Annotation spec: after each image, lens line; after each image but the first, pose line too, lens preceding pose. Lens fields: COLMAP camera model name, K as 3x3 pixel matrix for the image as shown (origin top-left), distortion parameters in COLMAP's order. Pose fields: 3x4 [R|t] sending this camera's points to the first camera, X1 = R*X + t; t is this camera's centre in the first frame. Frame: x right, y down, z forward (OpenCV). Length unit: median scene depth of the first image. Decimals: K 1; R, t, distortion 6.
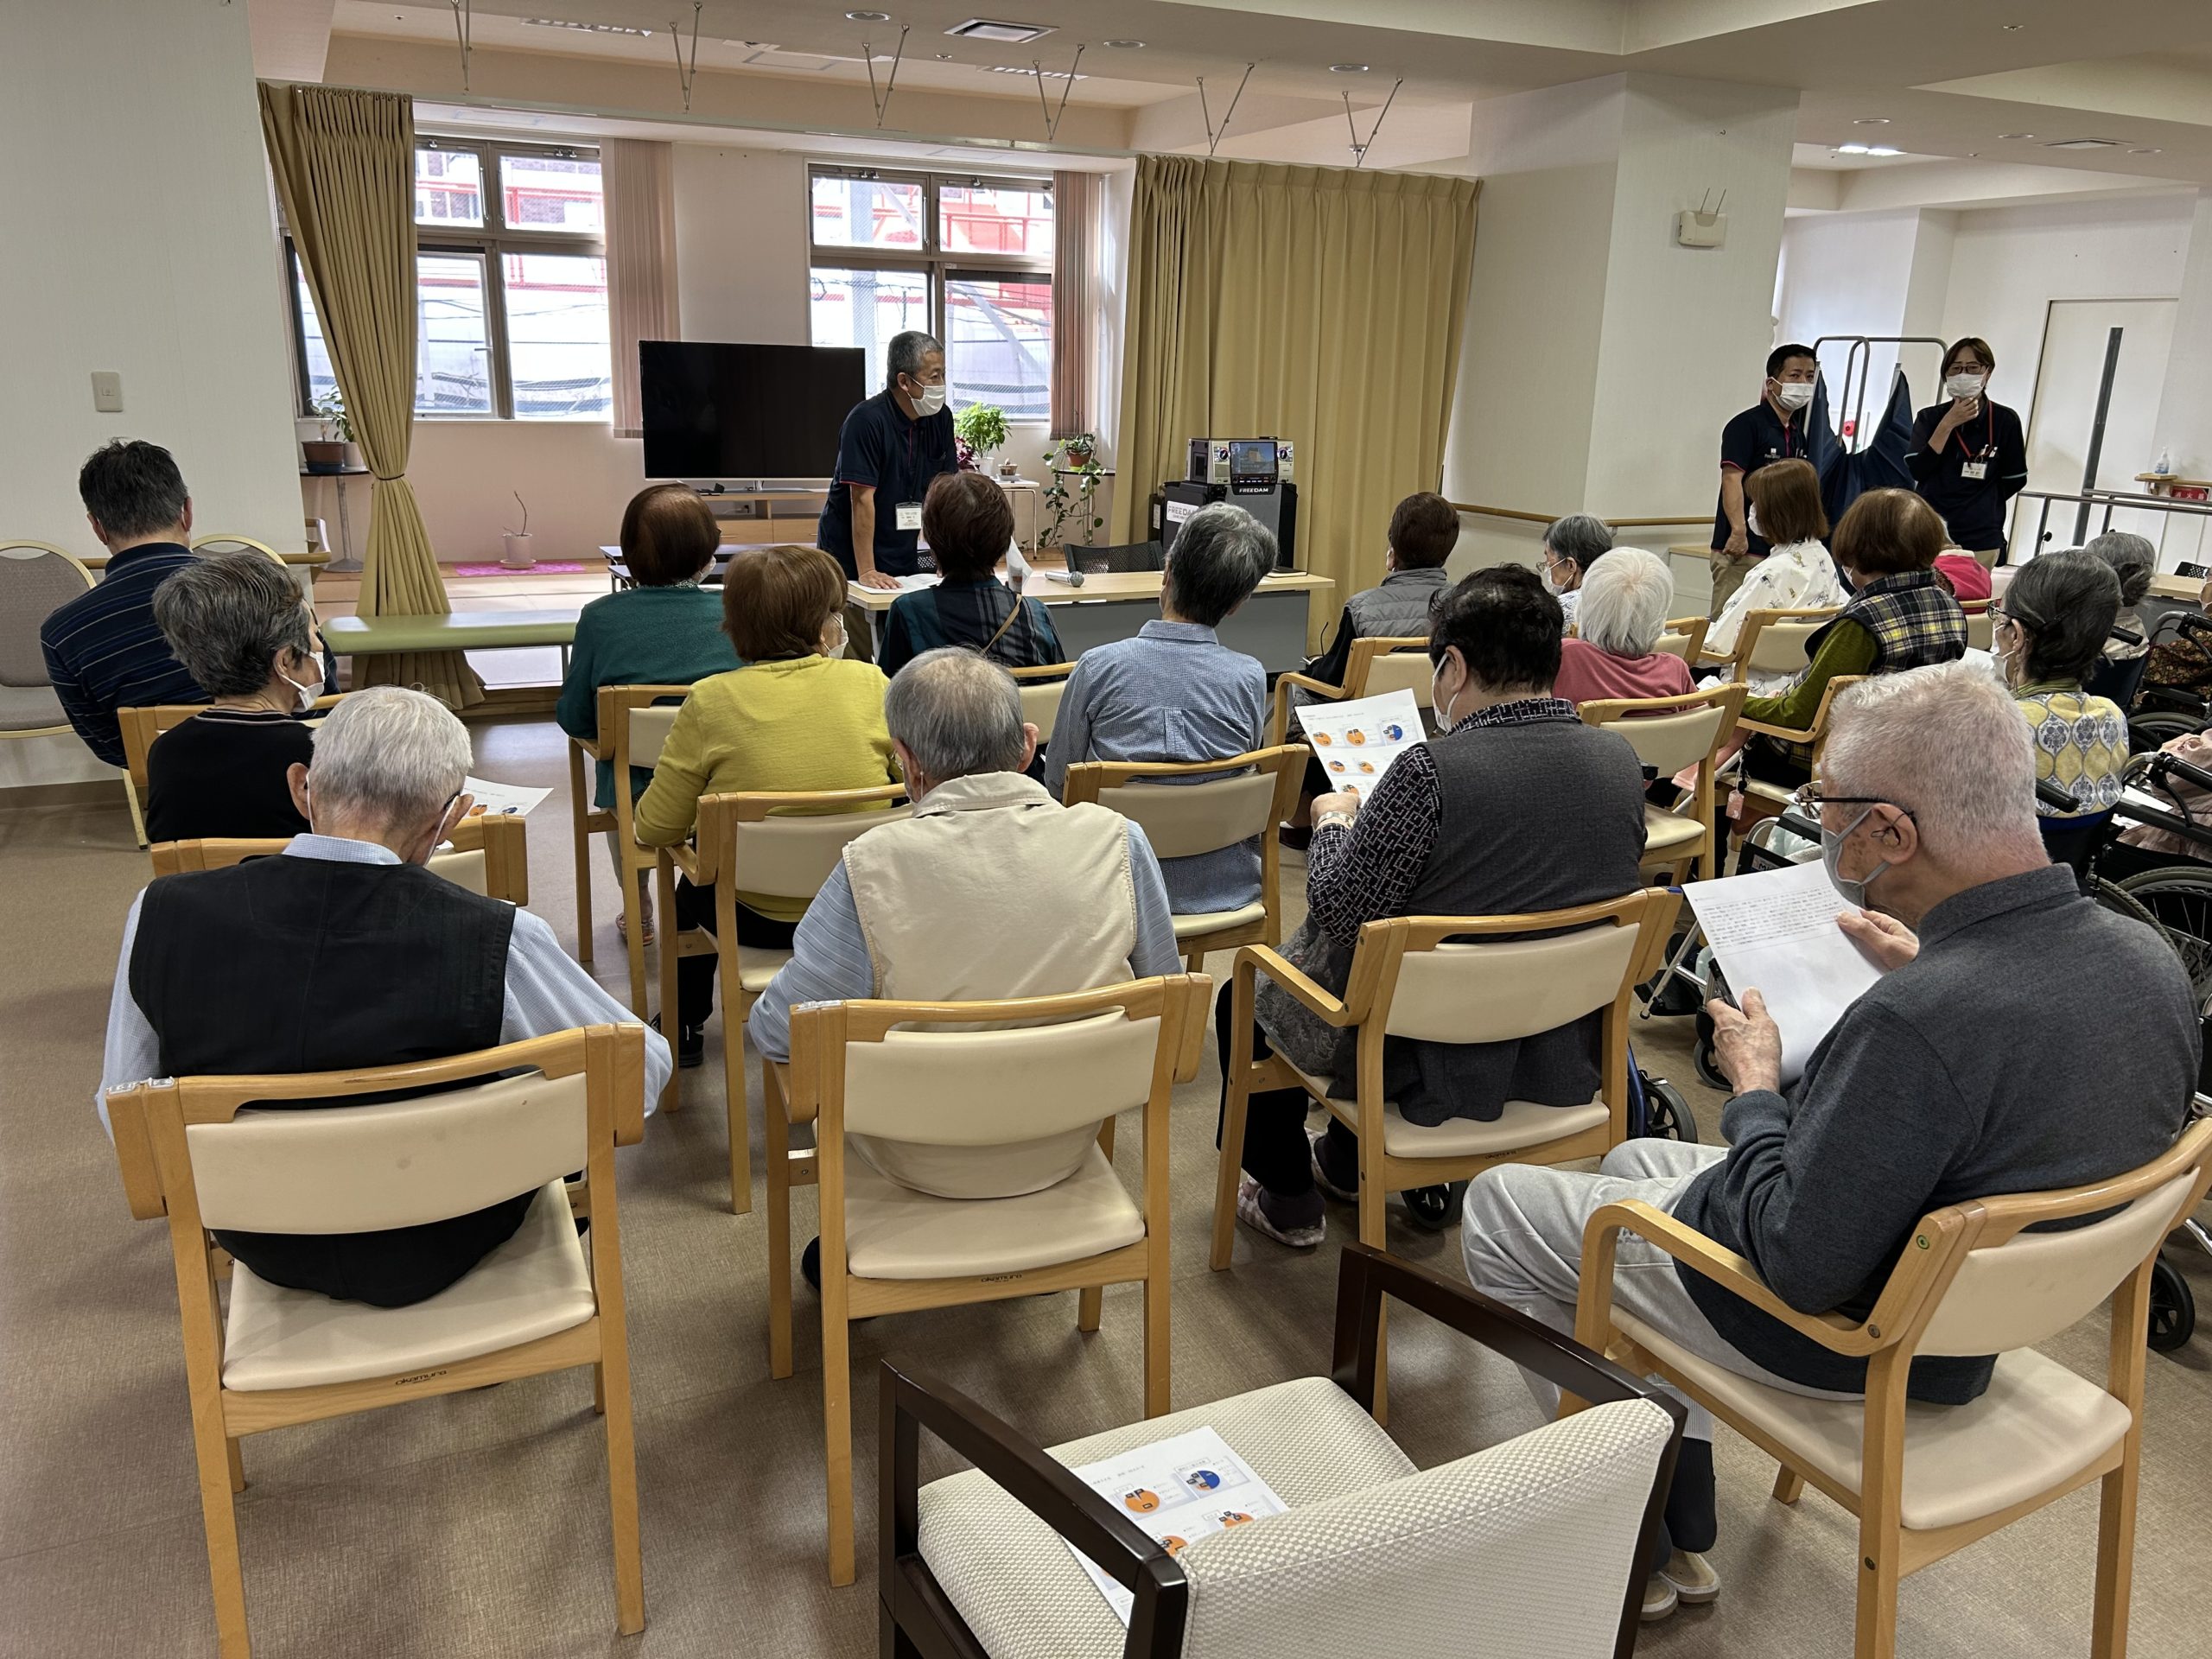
lens RADIAL K [[1683.8, 0, 1106.0], [0, 1683.8, 829.5], [0, 0, 1]] dist [0.052865, -0.187423]
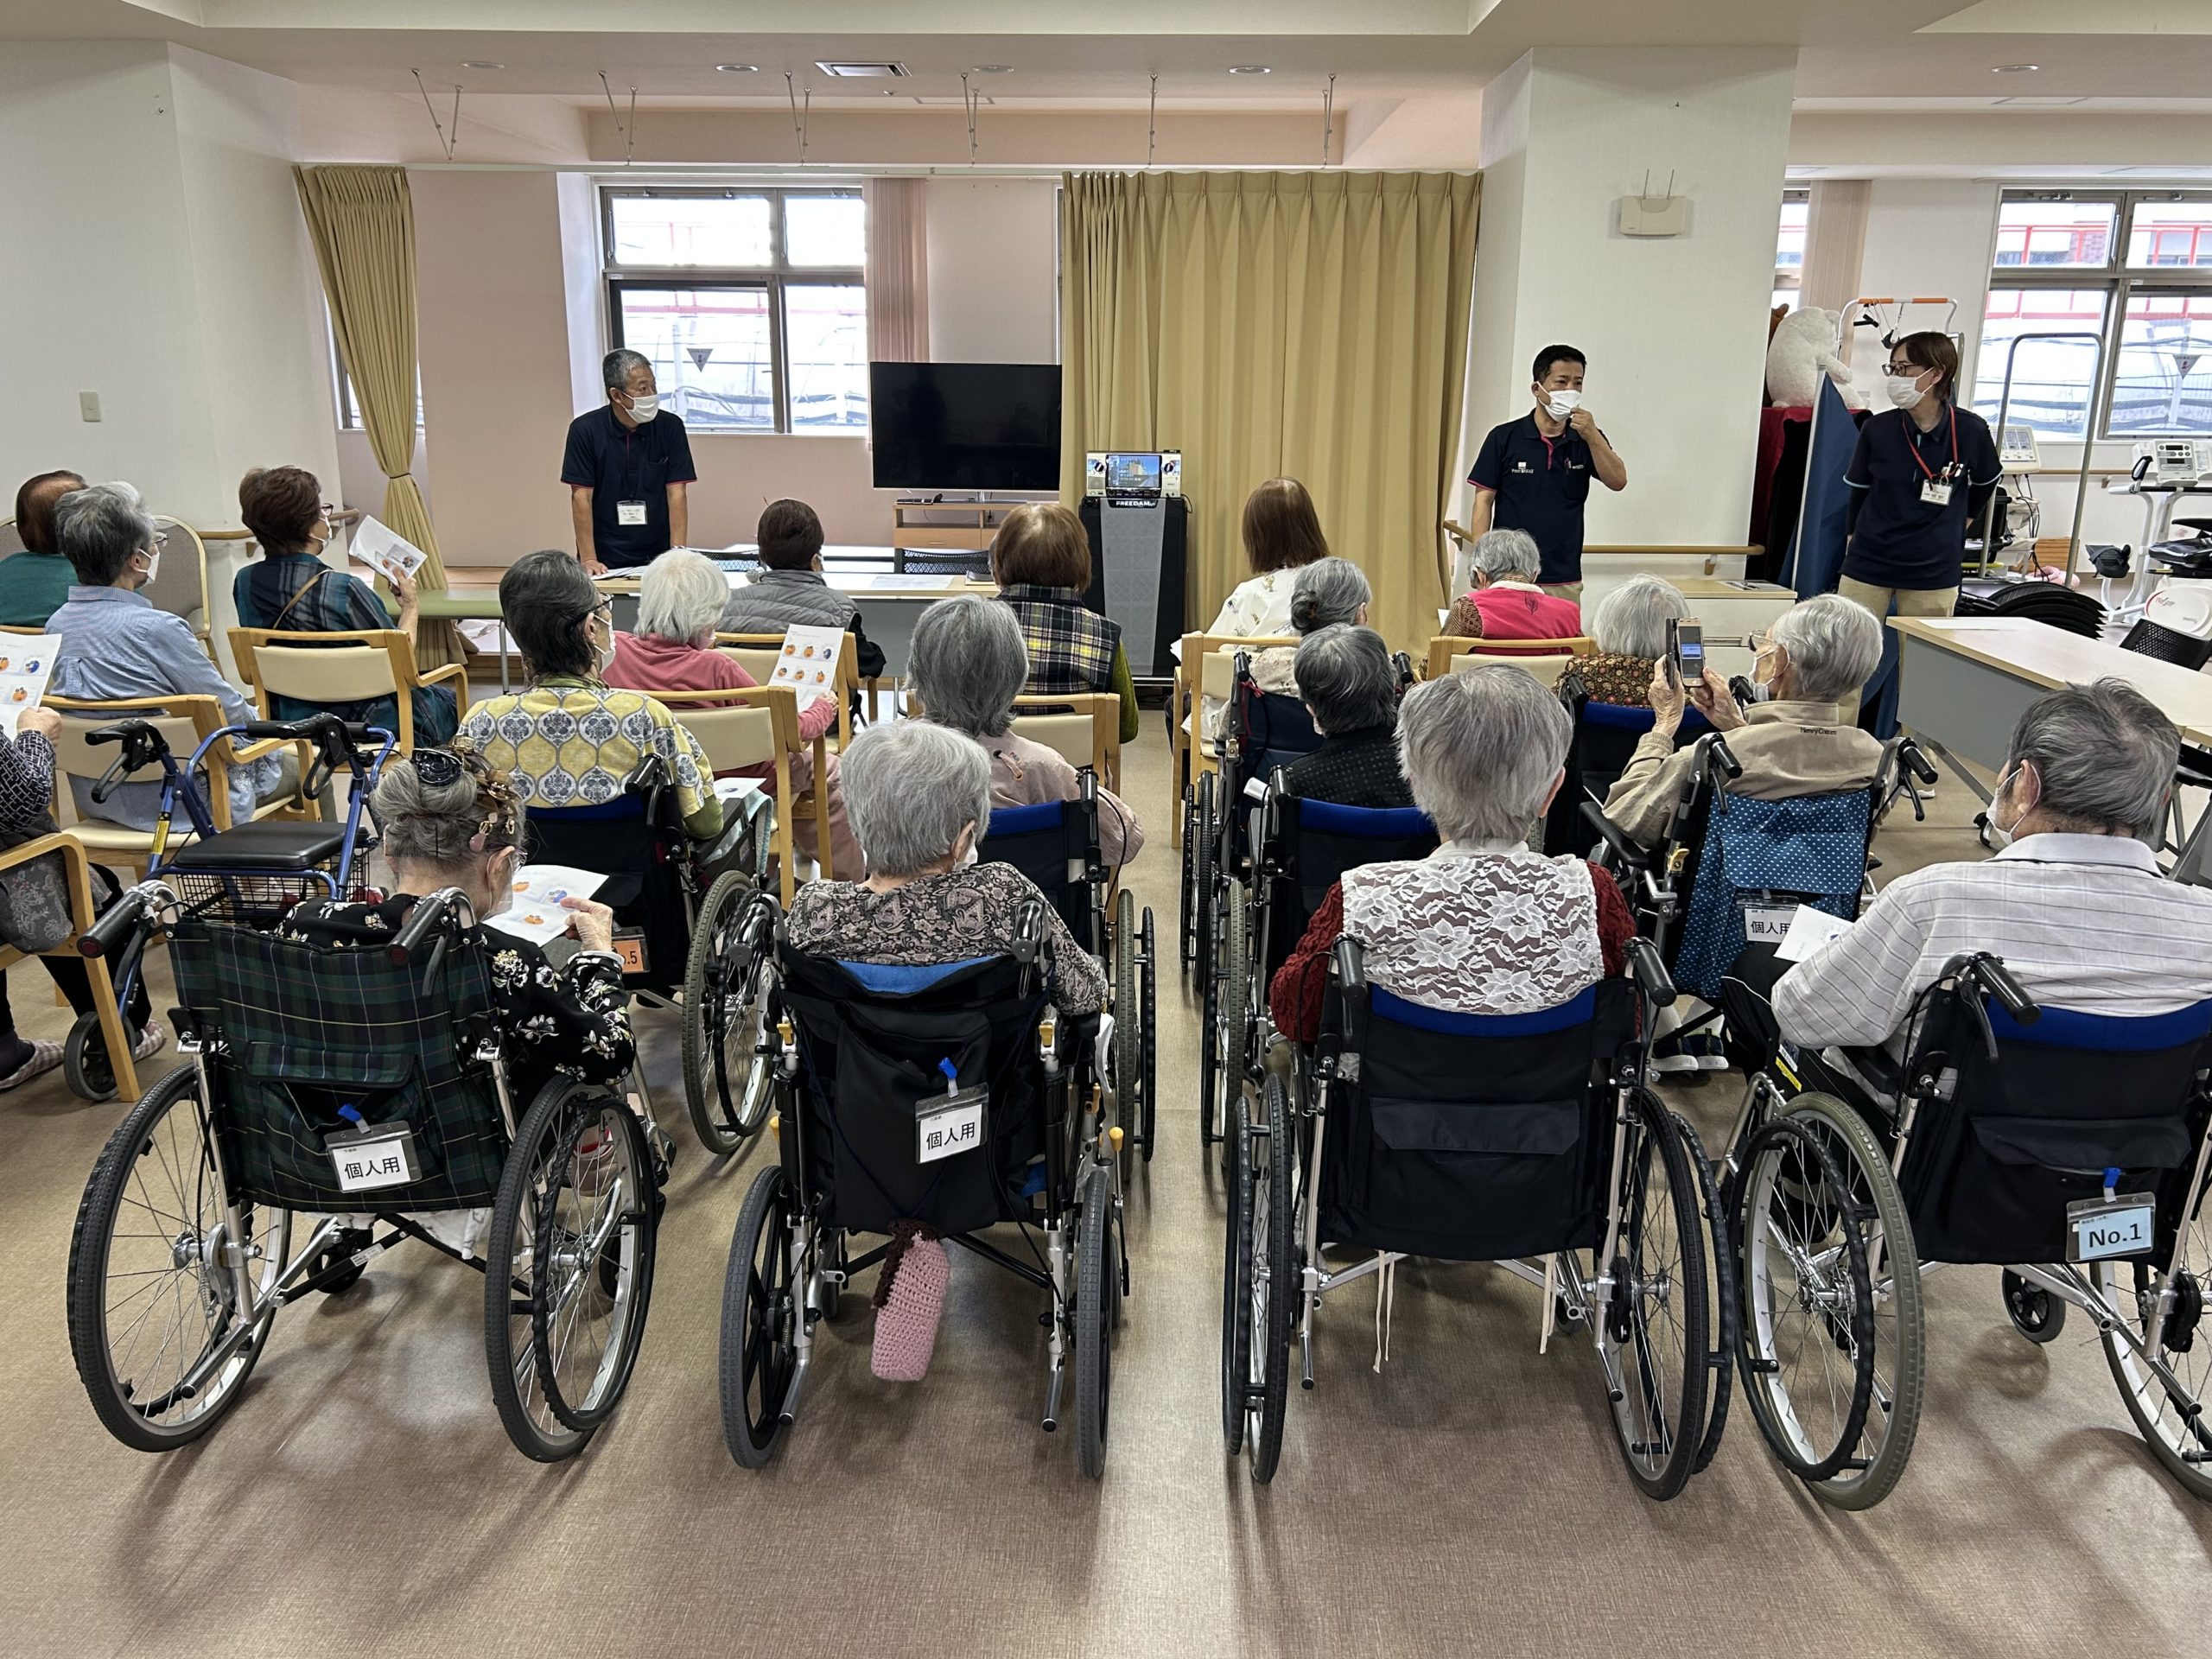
lens RADIAL K [[1707.1, 0, 1106.0], [0, 1707.1, 829.5], [0, 0, 1]] dist [0.099992, -0.272450]
pose [[0.900147, 0.100197, -0.423905, 0.509914], [-0.106848, 0.994242, 0.008118, -0.015341], [0.422277, 0.037986, 0.905670, 0.080981]]
